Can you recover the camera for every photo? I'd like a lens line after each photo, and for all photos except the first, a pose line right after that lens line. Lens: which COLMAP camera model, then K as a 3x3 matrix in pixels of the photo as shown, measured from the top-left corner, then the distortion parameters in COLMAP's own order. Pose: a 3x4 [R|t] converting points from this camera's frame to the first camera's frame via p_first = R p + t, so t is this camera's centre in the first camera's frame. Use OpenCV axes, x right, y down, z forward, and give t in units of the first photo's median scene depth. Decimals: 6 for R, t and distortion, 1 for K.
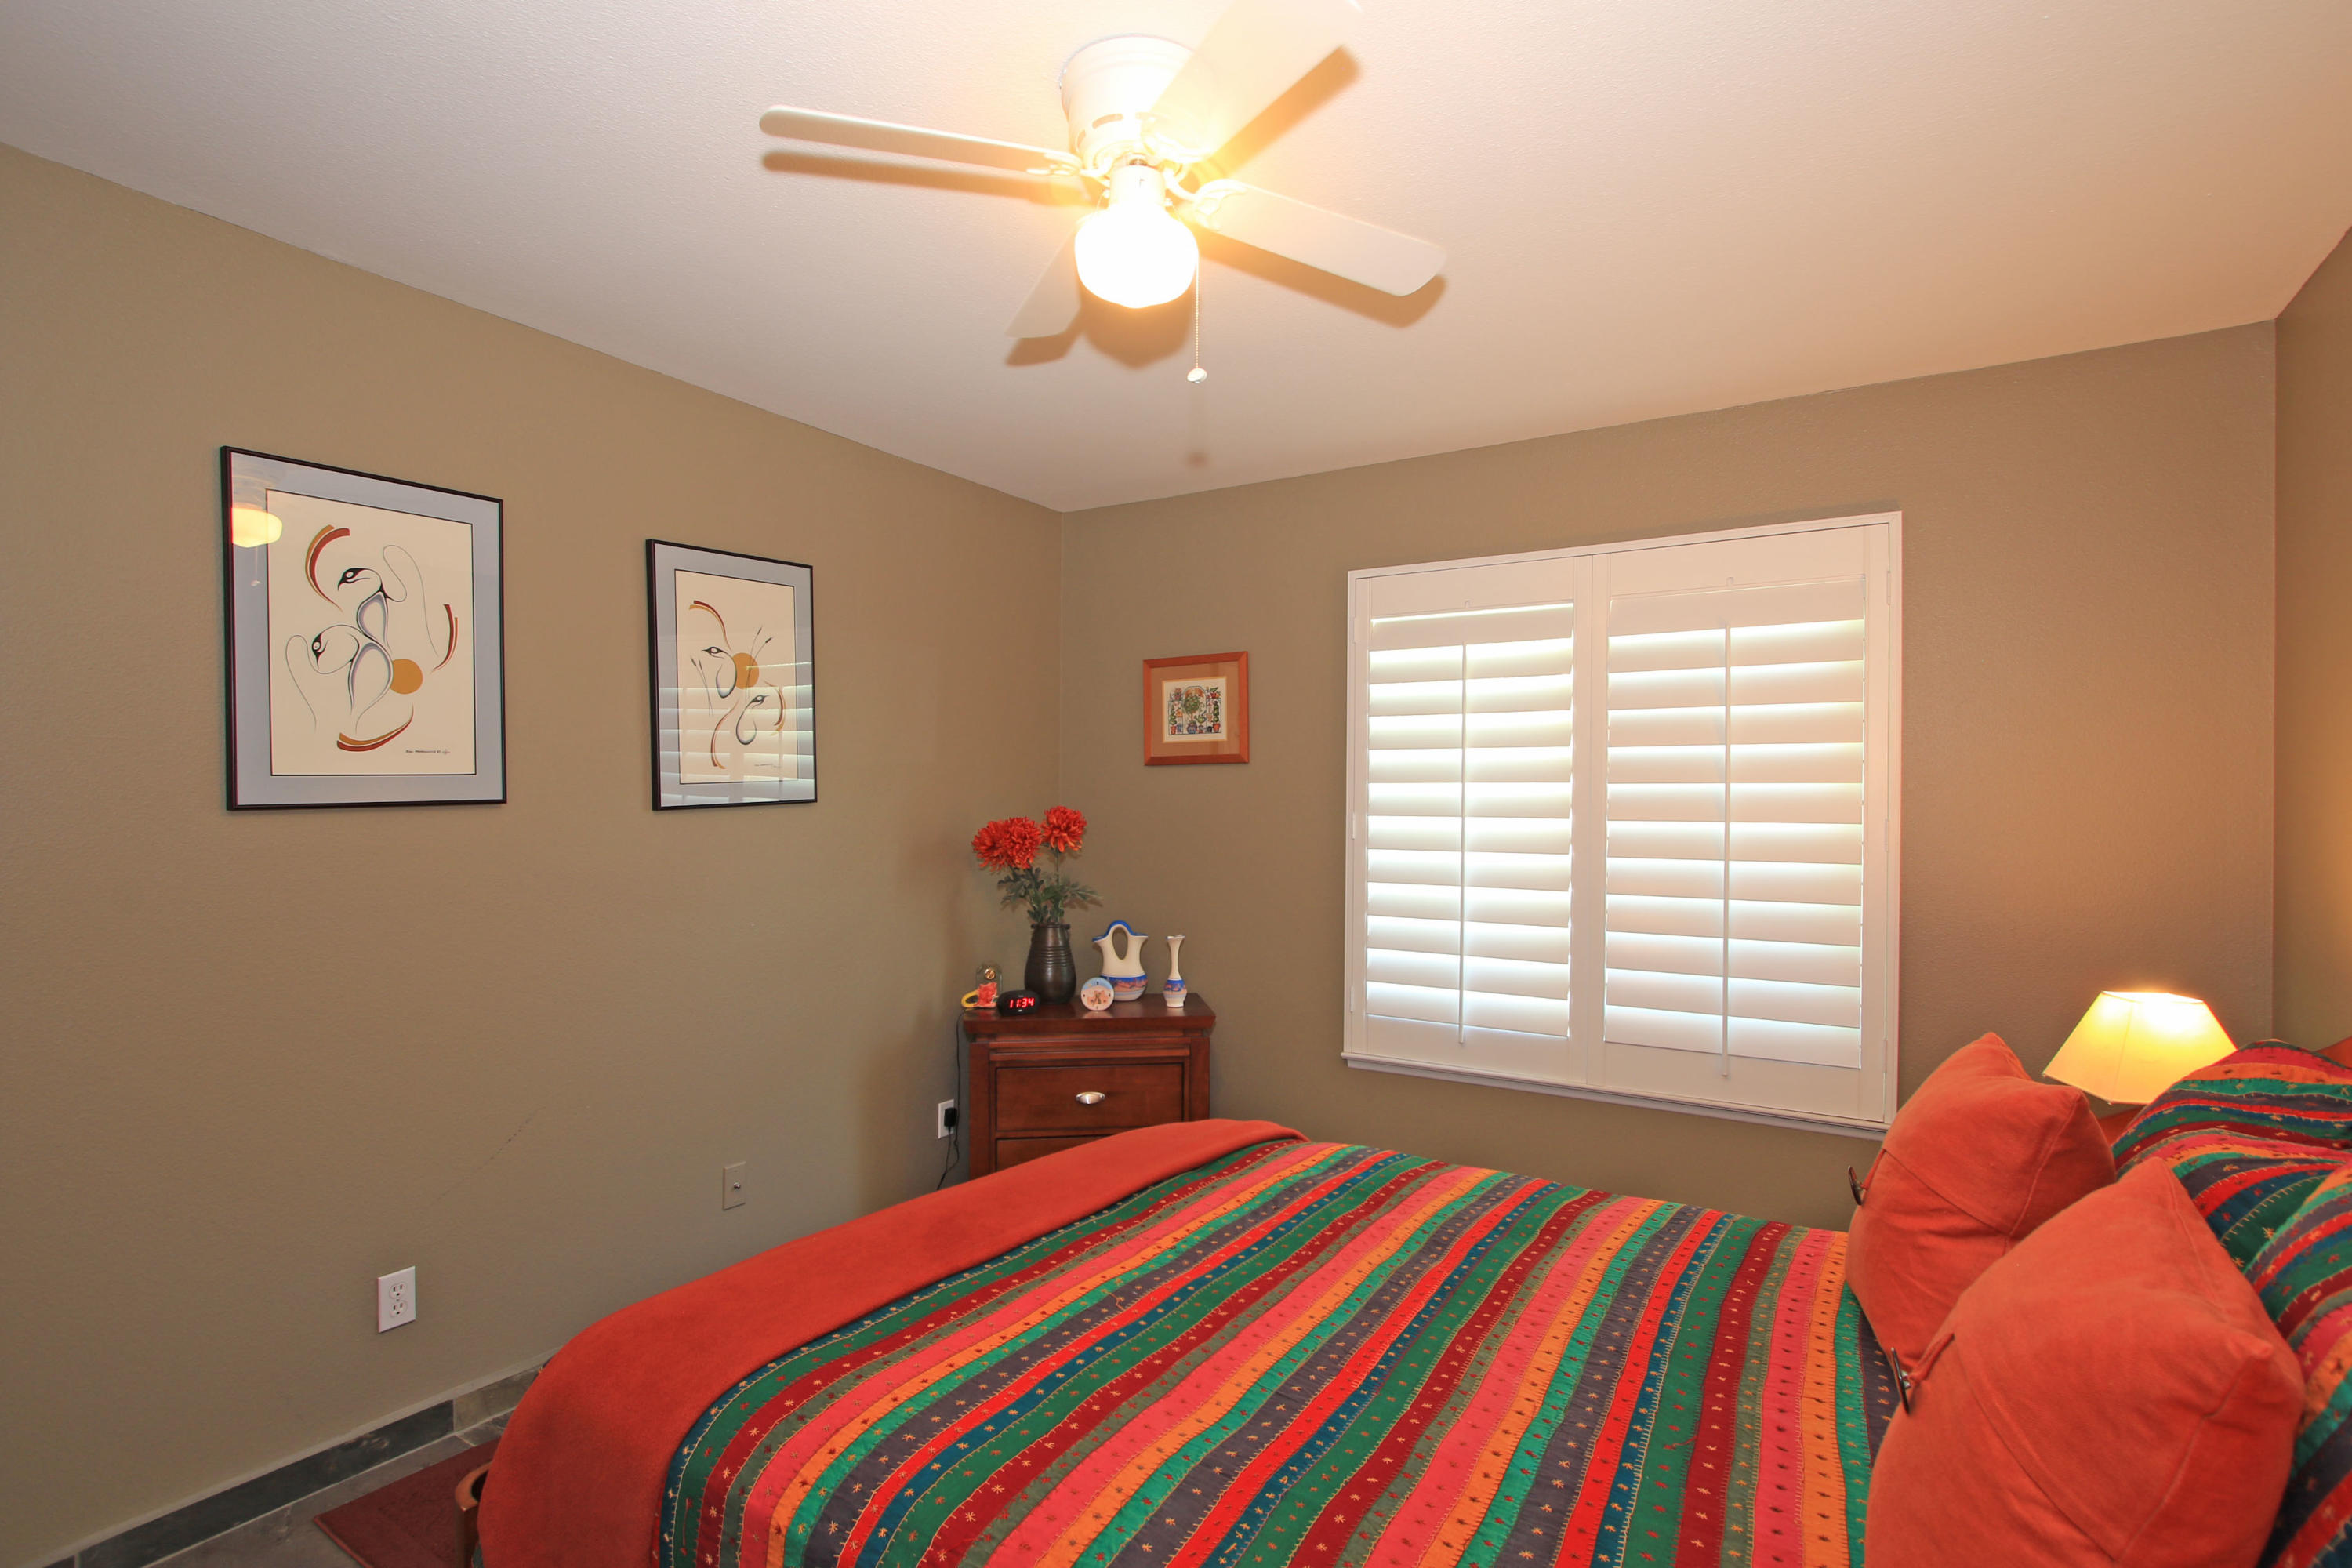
lens RADIAL K [[1140.3, 0, 1162.0], [0, 1140.3, 802.4], [0, 0, 1]] dist [-0.018024, 0.002857]
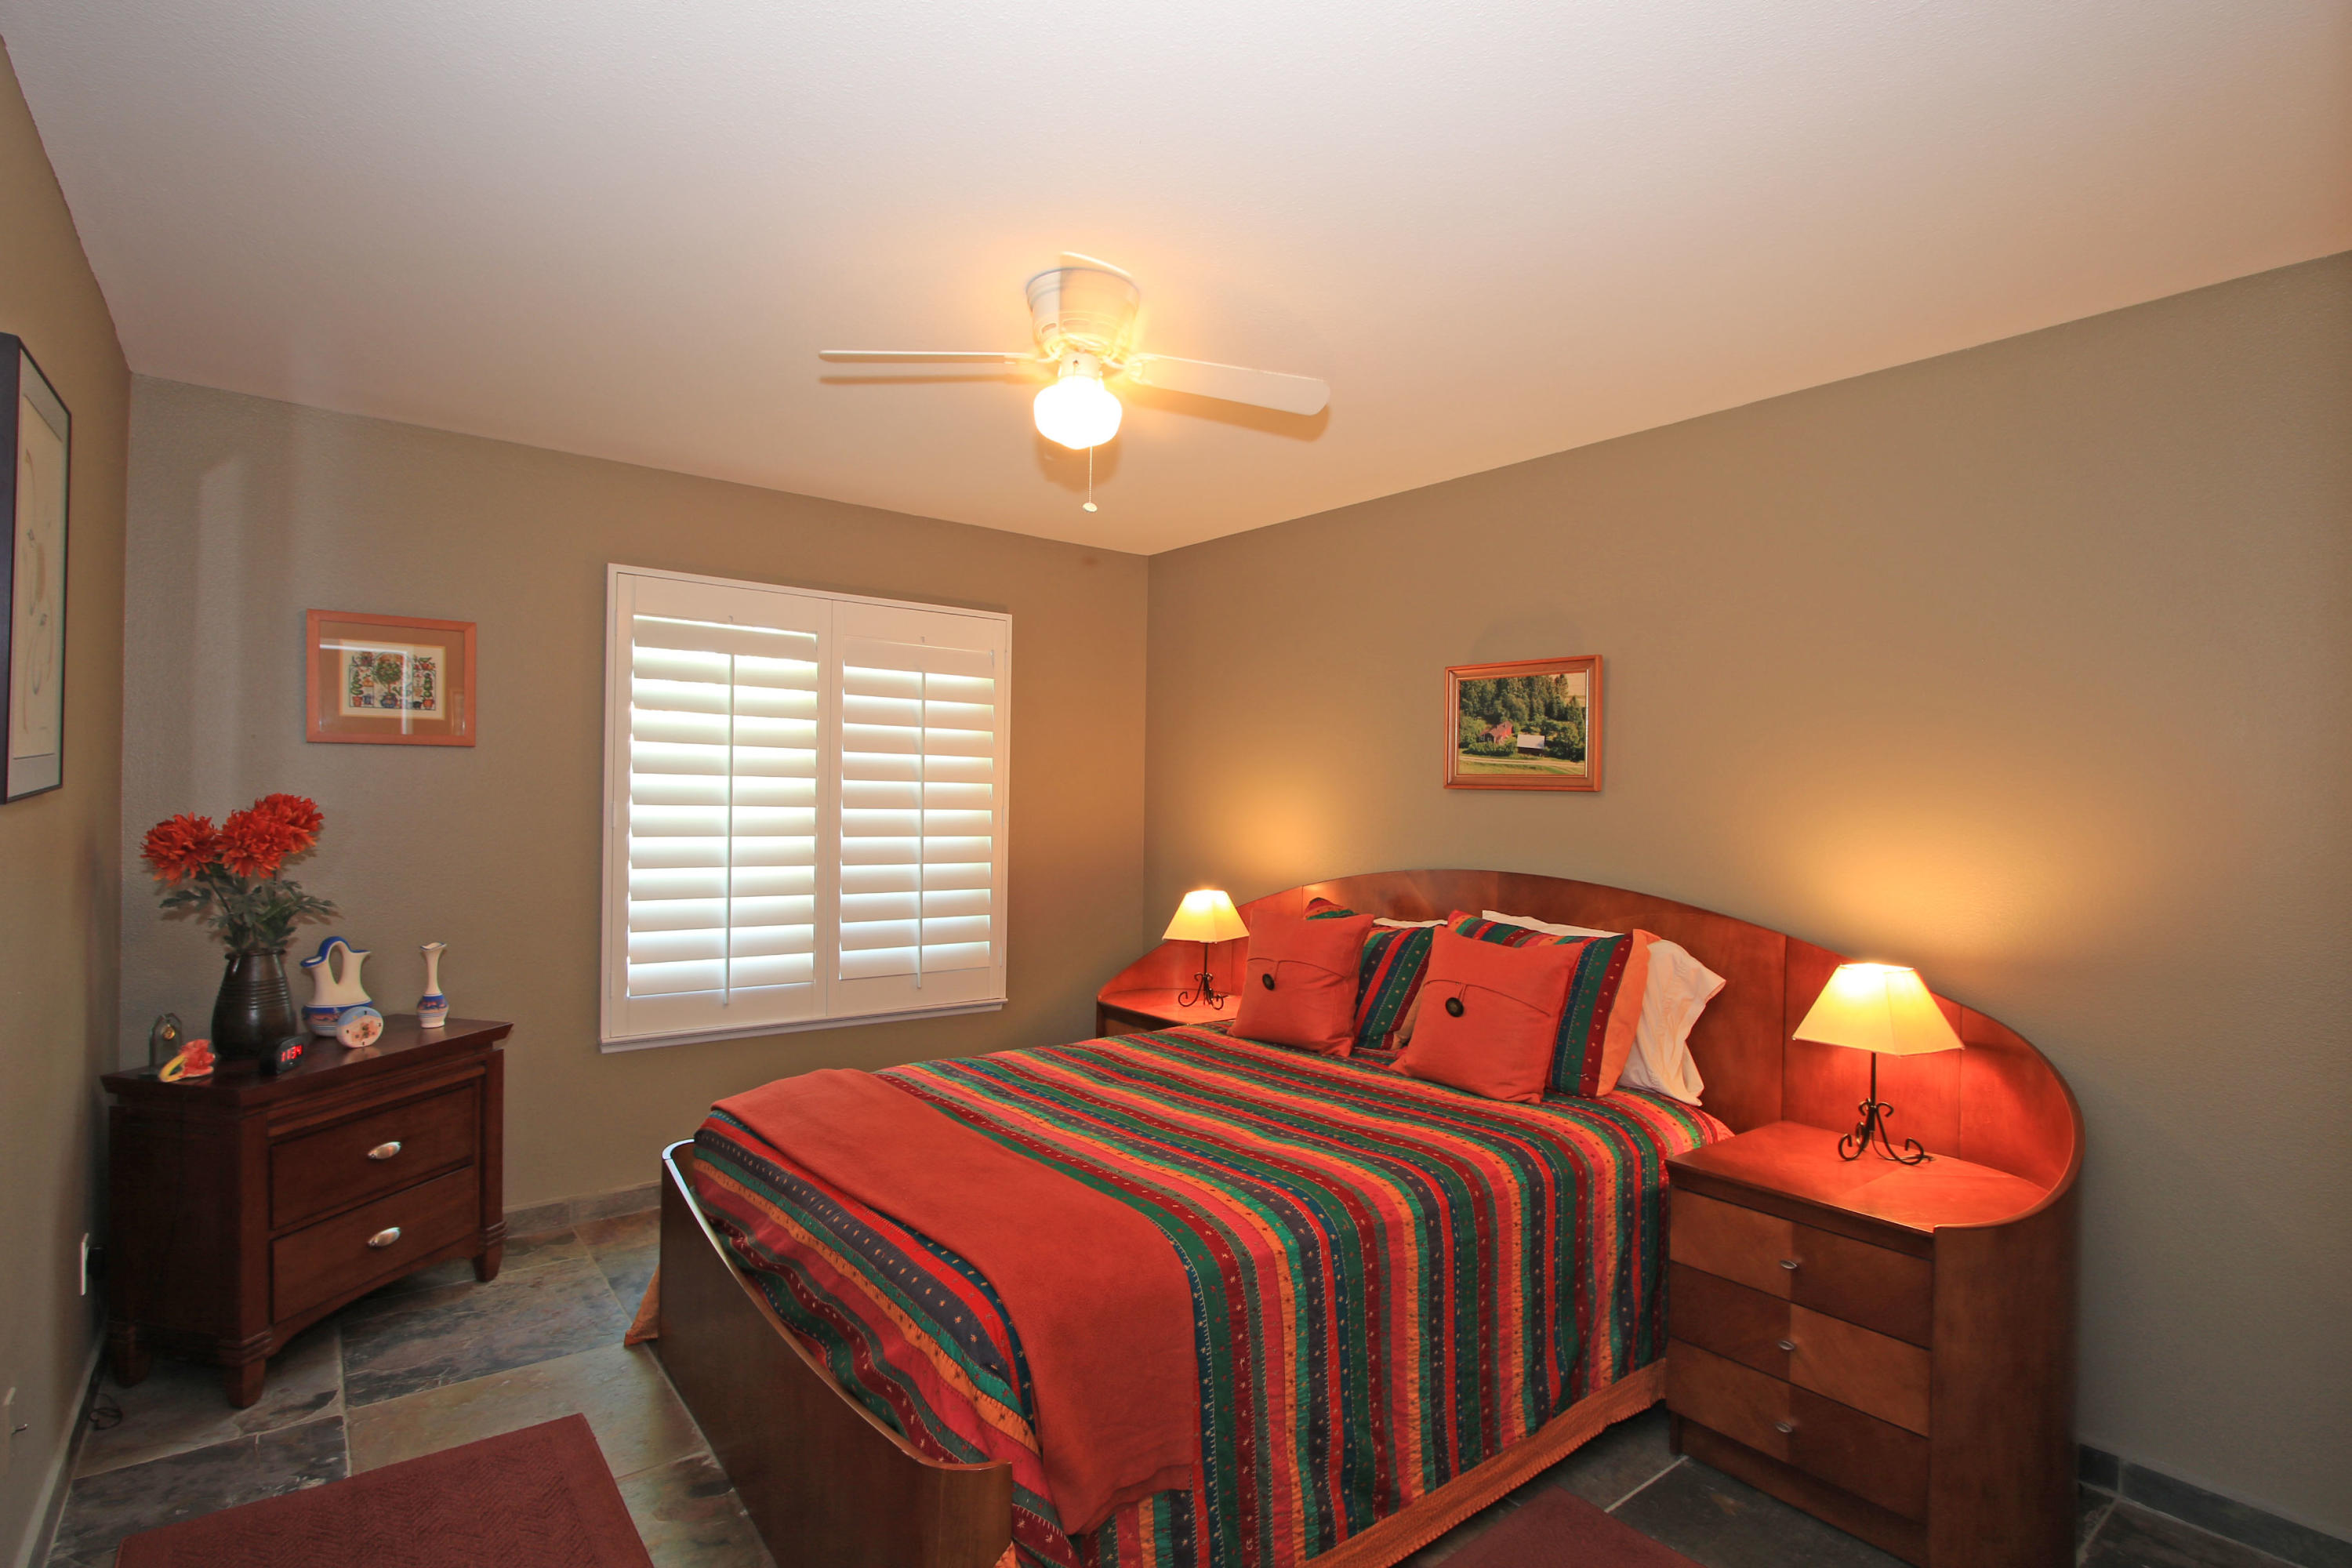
lens RADIAL K [[1140.3, 0, 1162.0], [0, 1140.3, 802.4], [0, 0, 1]] dist [-0.018024, 0.002857]
pose [[0.336494, -0.003631, 0.941679, -0.622535], [-0.014429, 0.999855, 0.009011, -0.006912], [-0.941575, -0.016620, 0.336393, 0.197851]]
